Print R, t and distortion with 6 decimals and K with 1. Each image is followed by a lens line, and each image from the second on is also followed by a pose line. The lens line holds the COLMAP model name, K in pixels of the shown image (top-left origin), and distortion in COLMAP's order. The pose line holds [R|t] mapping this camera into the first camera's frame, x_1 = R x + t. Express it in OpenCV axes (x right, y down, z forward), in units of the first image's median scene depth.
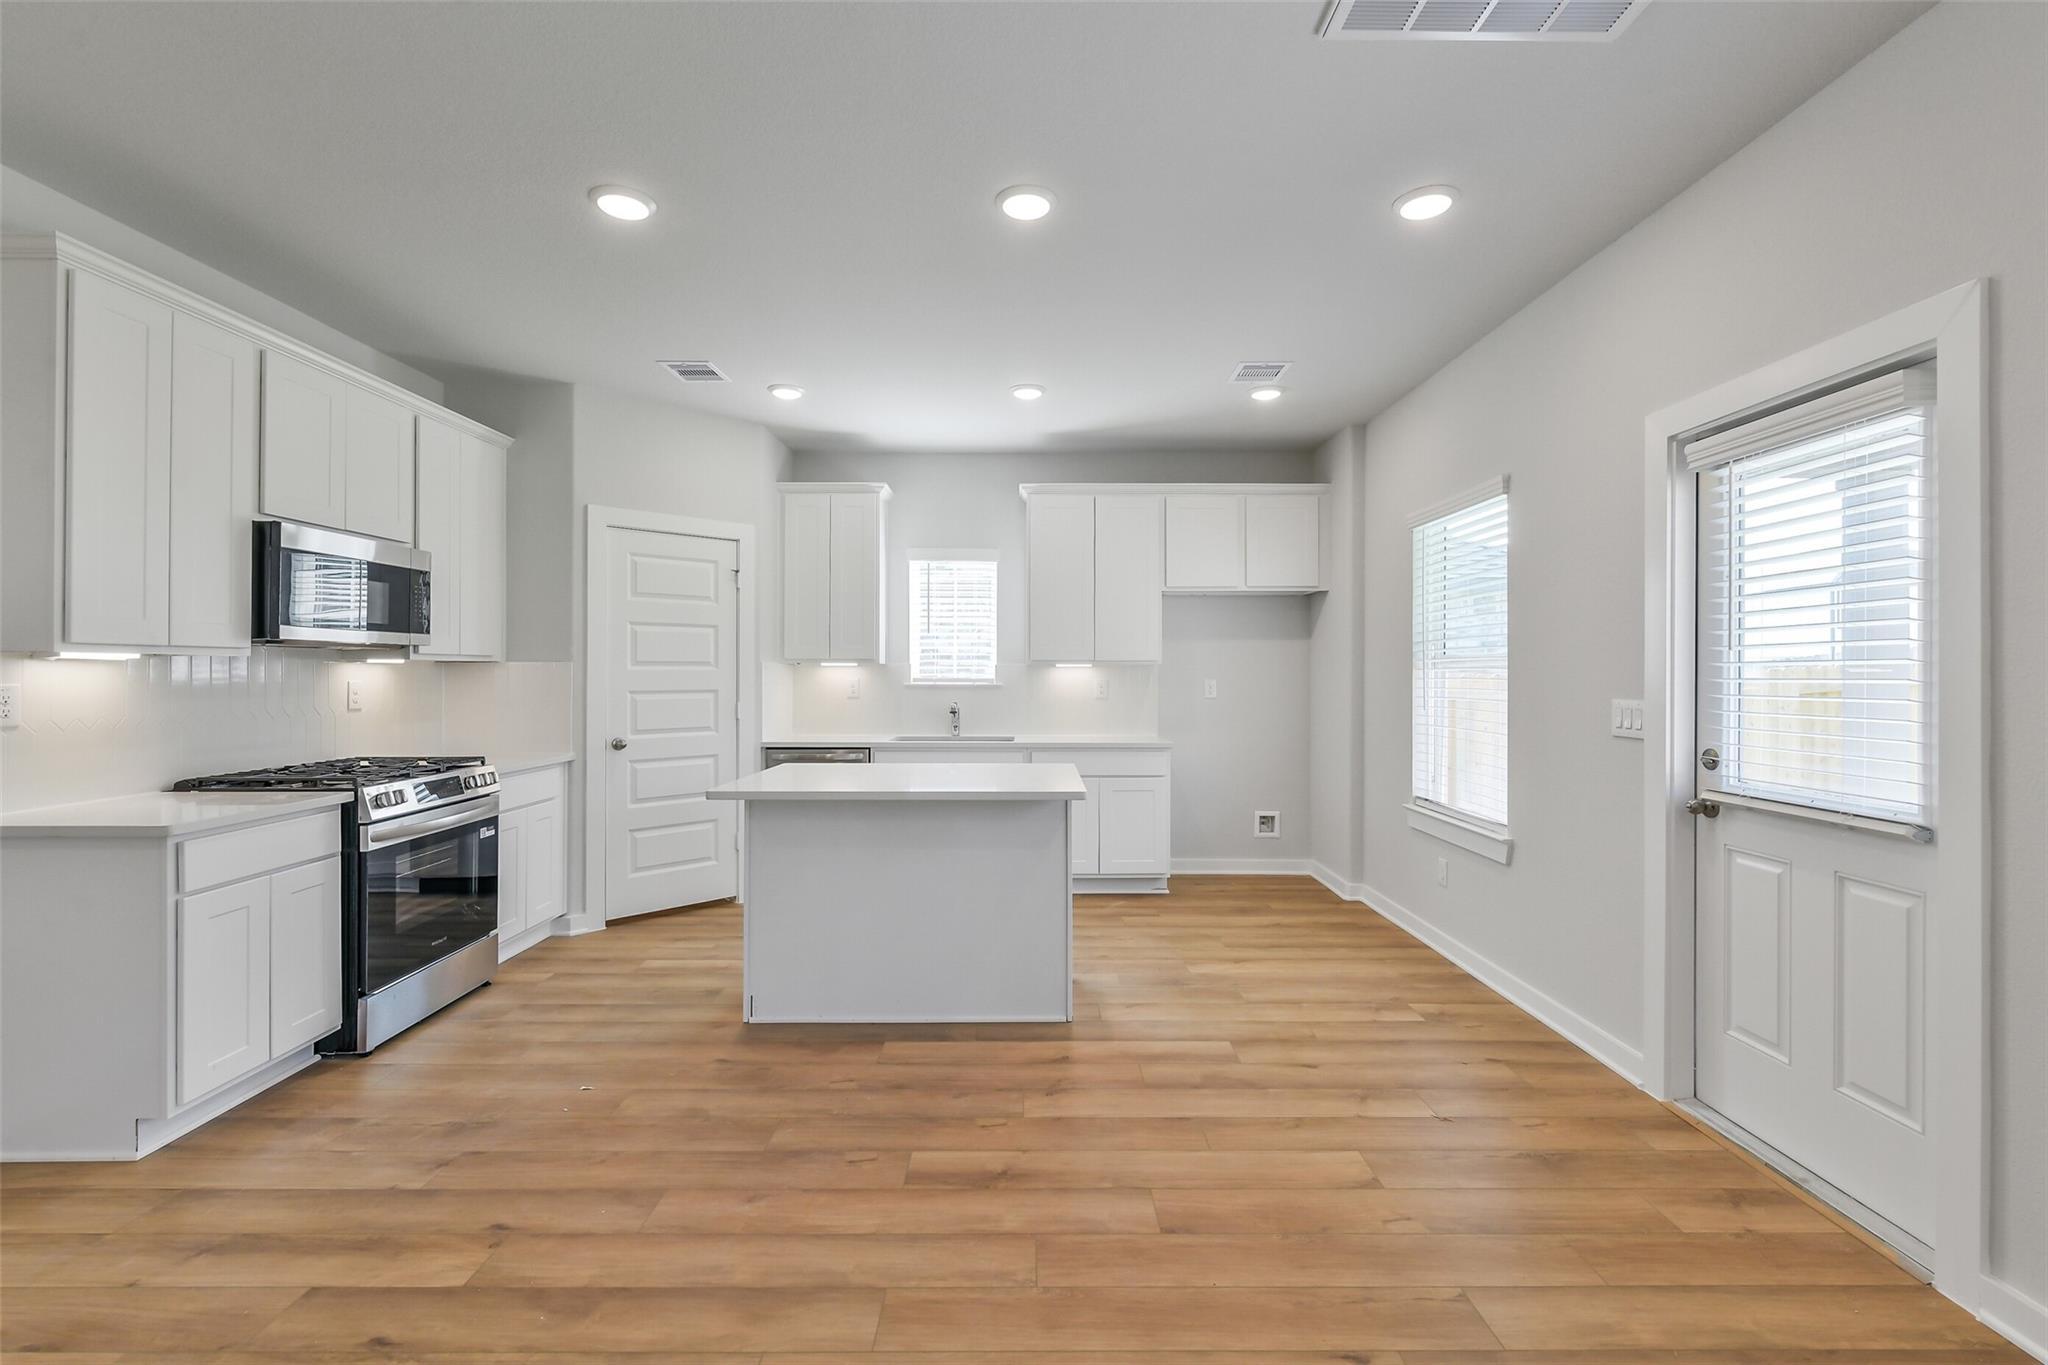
lens RADIAL K [[884.0, 0, 1039.8], [0, 884.0, 668.4], [0, 0, 1]] dist [0.005212, -0.002175]
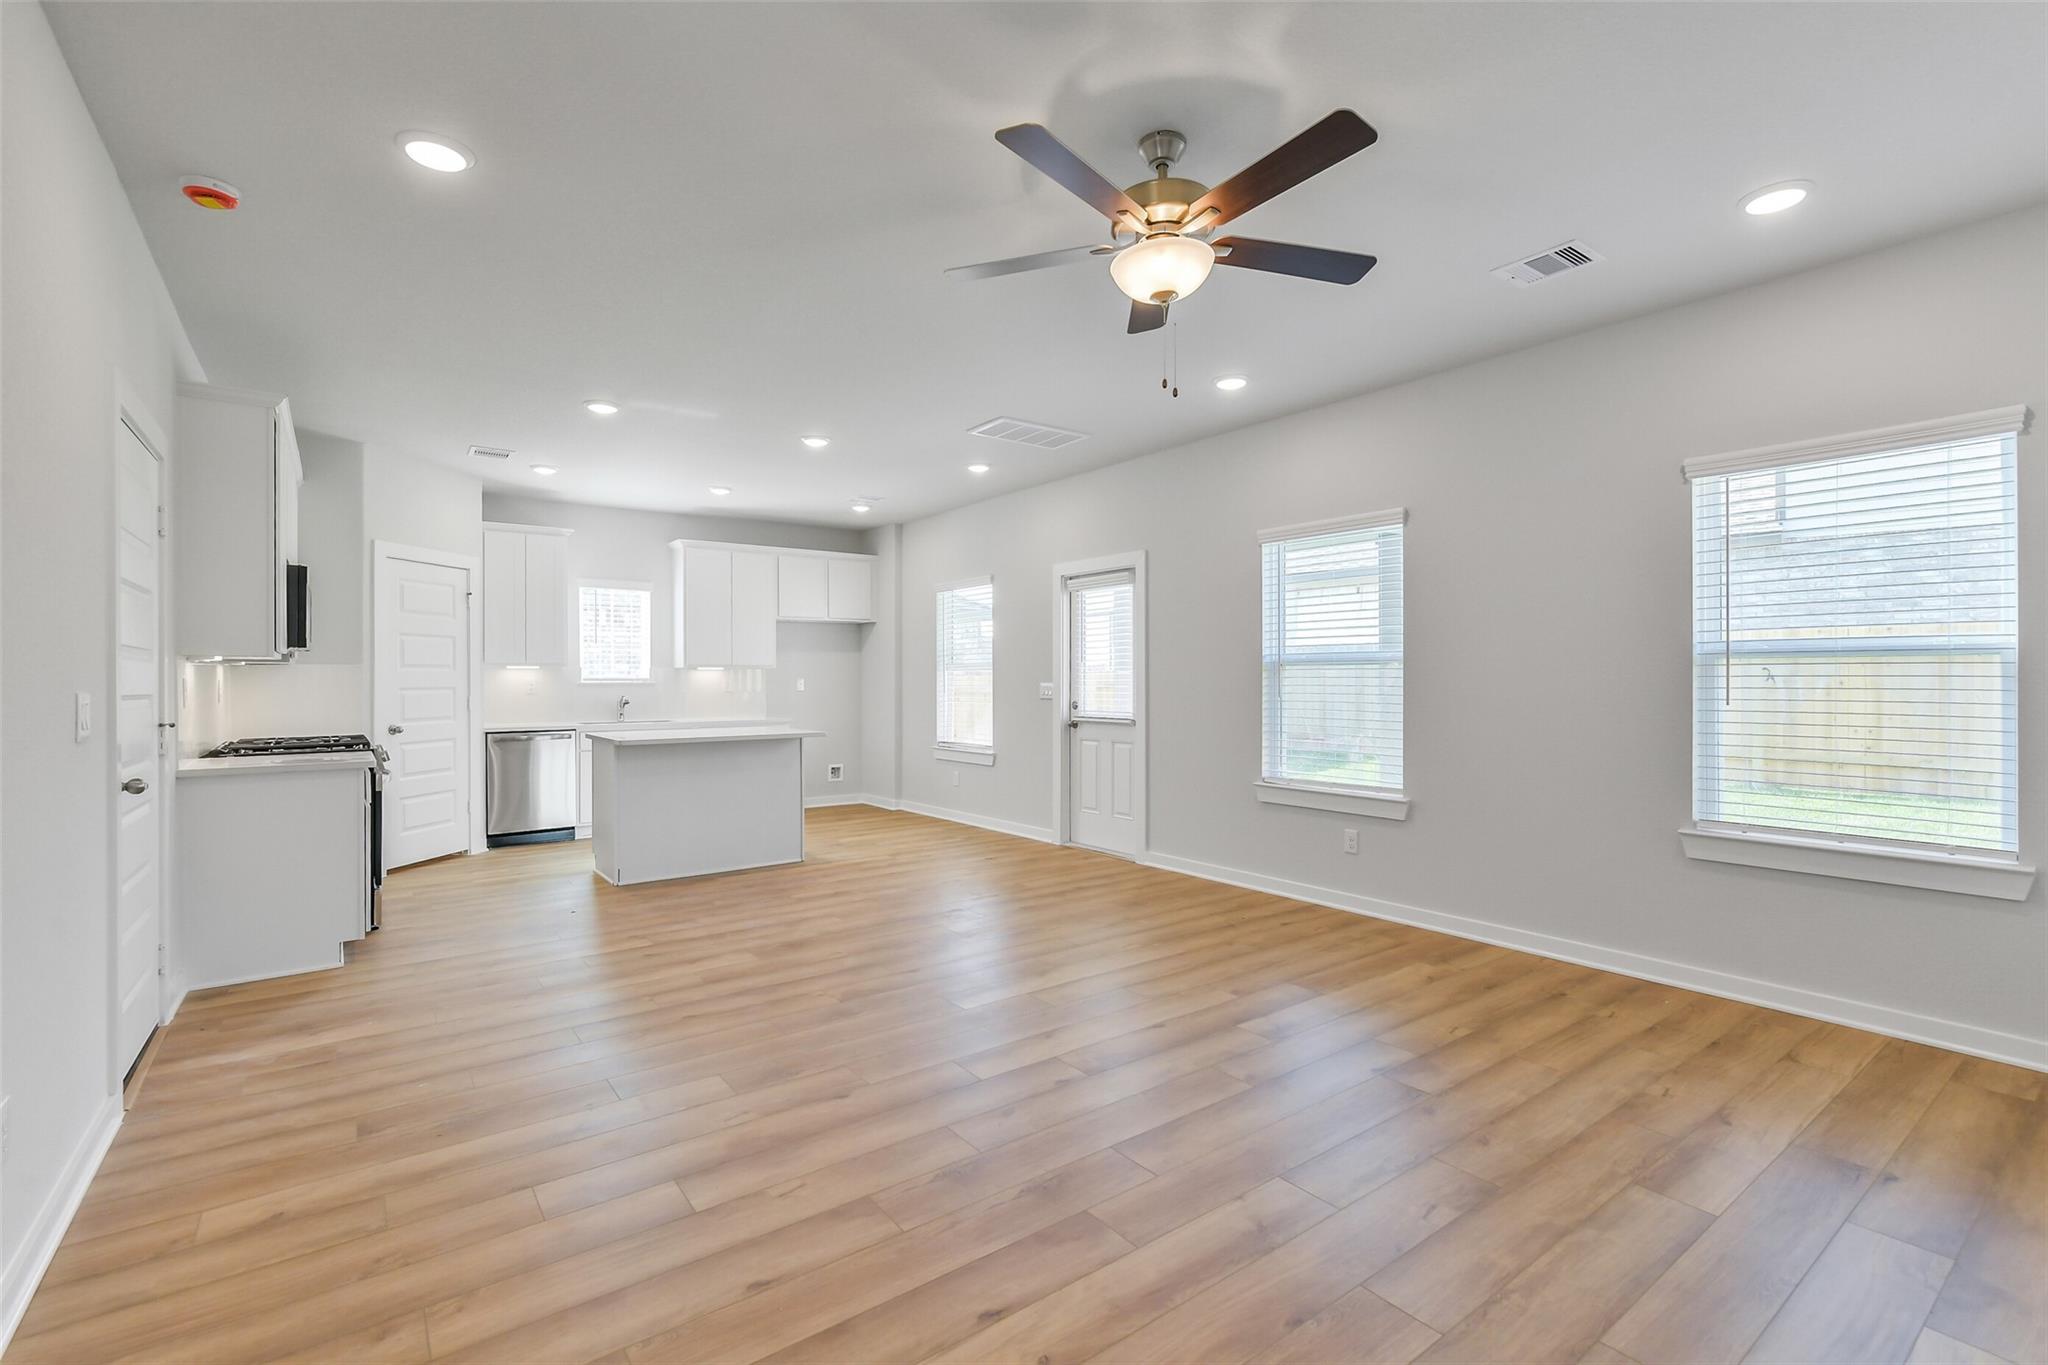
lens RADIAL K [[884.0, 0, 1017.0], [0, 884.0, 670.8], [0, 0, 1]] dist [0.005212, -0.002175]
pose [[0.809809, 0.000869, 0.586693, -0.632541], [0.001915, 0.999990, -0.004125, 0.010693], [-0.586690, 0.004464, 0.809799, -0.698245]]
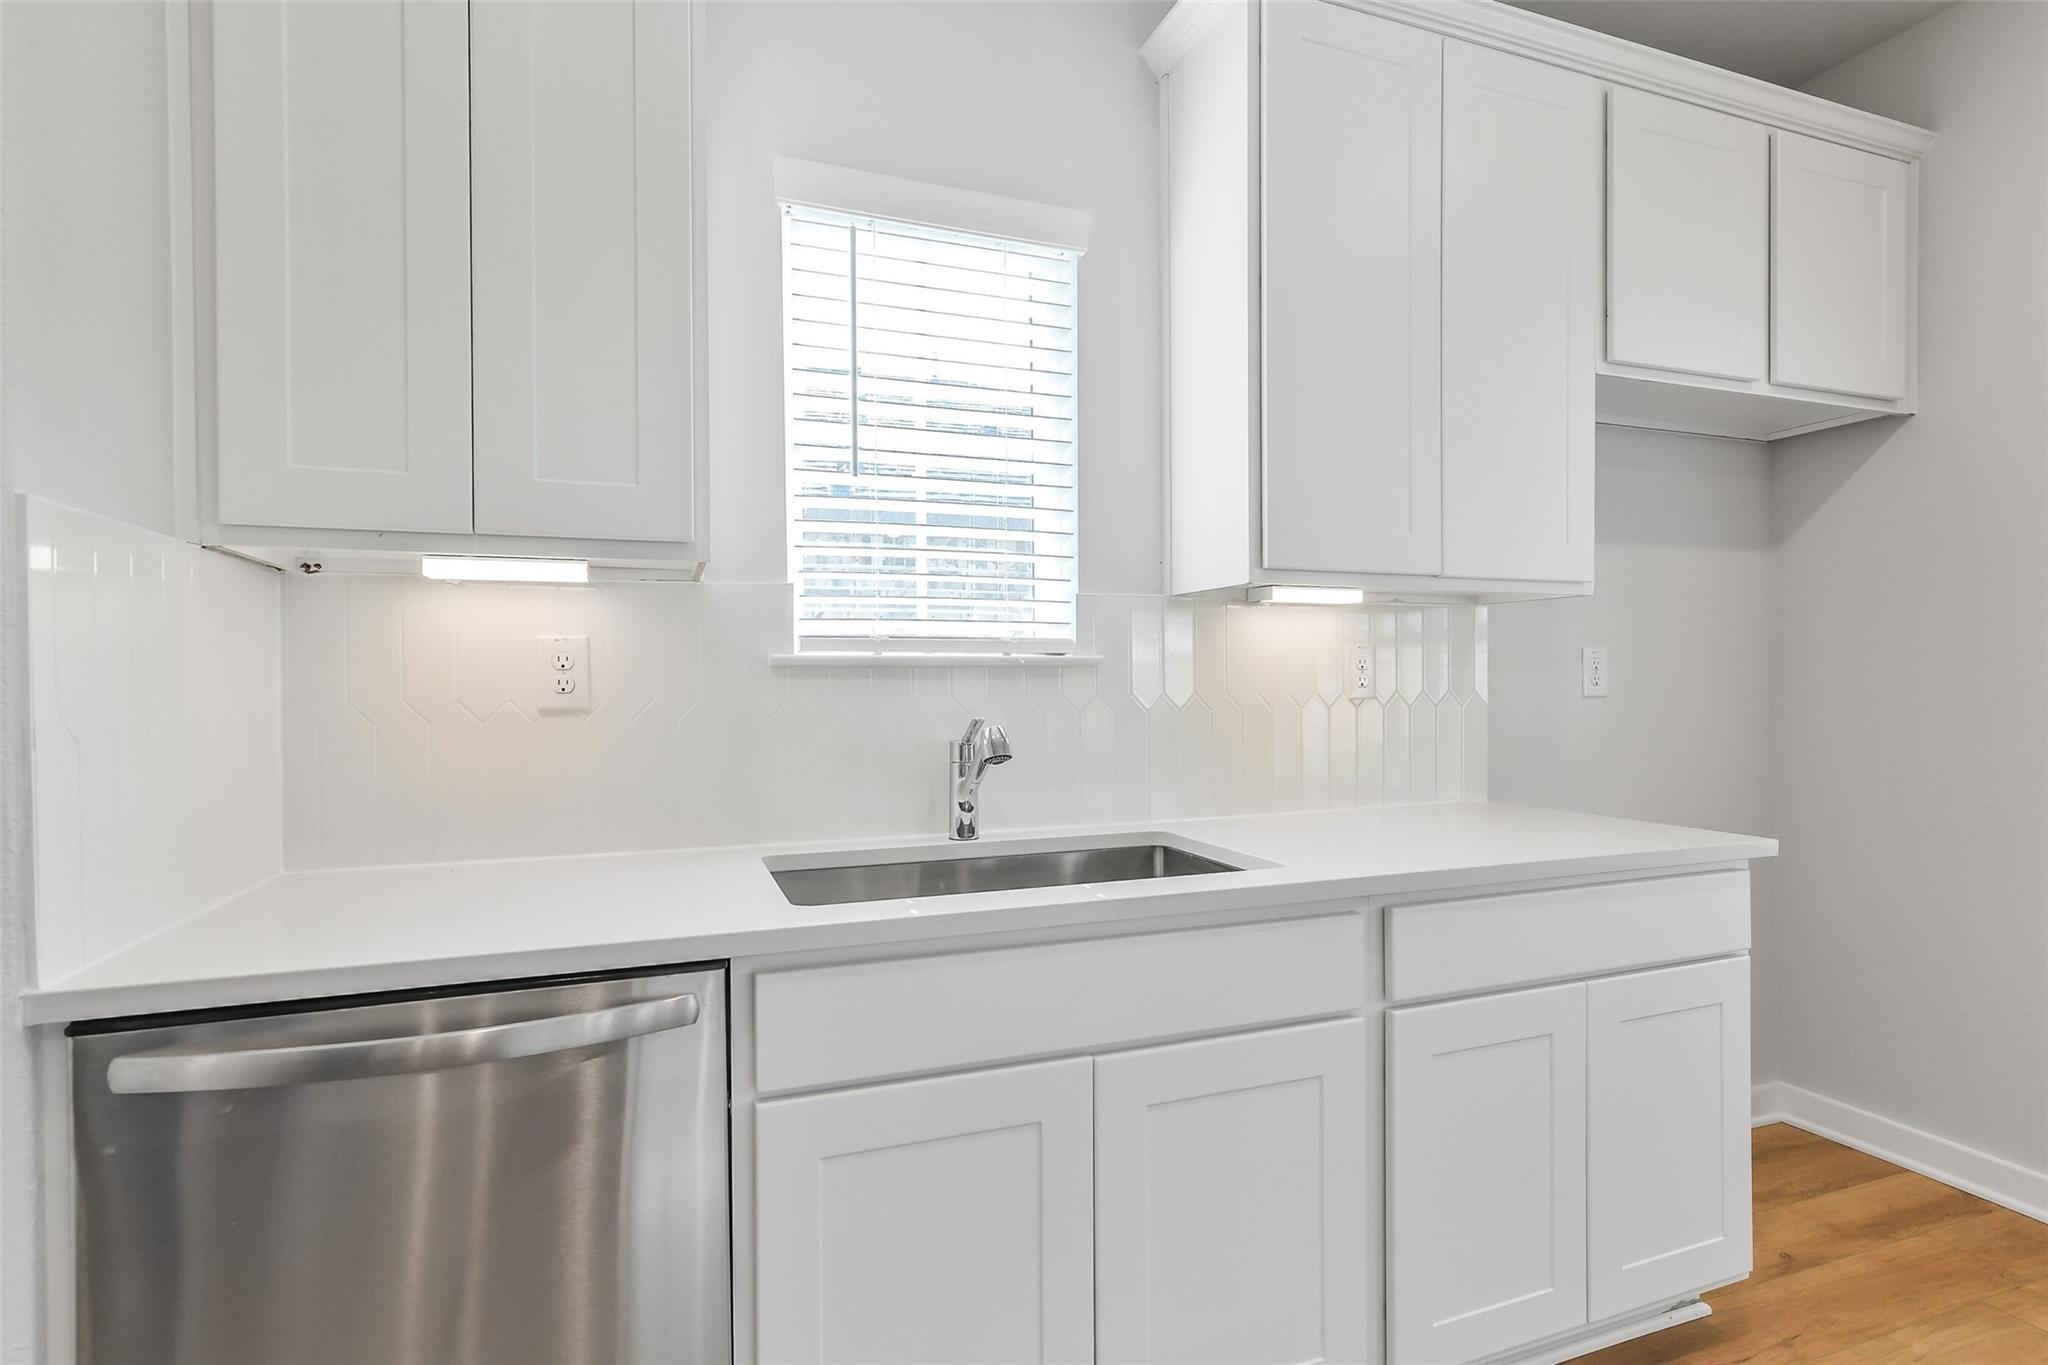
lens RADIAL K [[1012.2, 0, 1034.3], [0, 1012.2, 687.2], [0, 0, 1]] dist [0.000406, 0.001758]
pose [[0.938089, -0.010166, 0.346246, -0.297857], [0.006367, 0.999906, 0.012110, 0.037611], [-0.346336, -0.009155, 0.938066, 1.099815]]
